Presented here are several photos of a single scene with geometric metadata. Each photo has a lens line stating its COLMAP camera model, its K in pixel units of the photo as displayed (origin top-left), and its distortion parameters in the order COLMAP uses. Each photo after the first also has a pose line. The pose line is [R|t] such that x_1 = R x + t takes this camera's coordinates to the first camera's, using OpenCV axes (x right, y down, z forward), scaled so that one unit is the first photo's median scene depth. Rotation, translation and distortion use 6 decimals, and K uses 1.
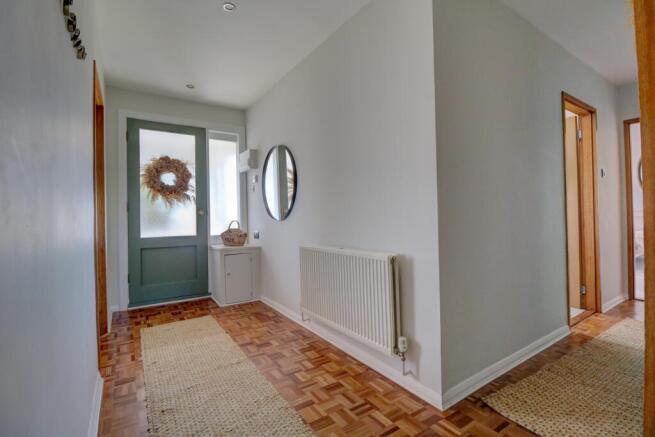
lens RADIAL K [[309.4, 0, 325.4], [0, 309.4, 216.5], [0, 0, 1]] dist [-0.010496, -0.004468]
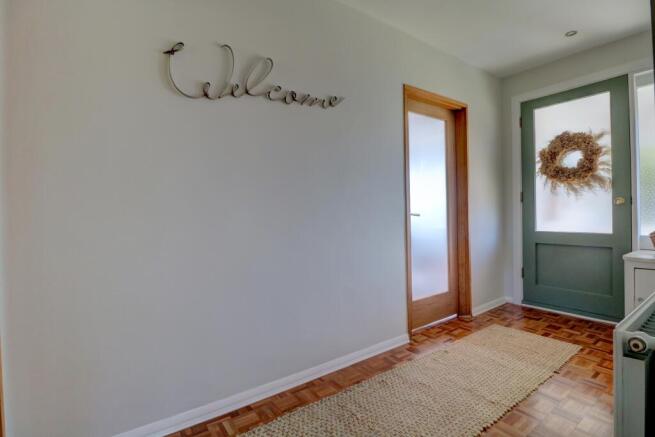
lens RADIAL K [[309.4, 0, 324.7], [0, 309.4, 217.7], [0, 0, 1]] dist [-0.010496, -0.004468]
pose [[0.034696, 0.026709, -0.999041, 0.275976], [0.009349, 0.999590, 0.027048, -0.000270], [0.999354, -0.010279, 0.034432, 0.354570]]
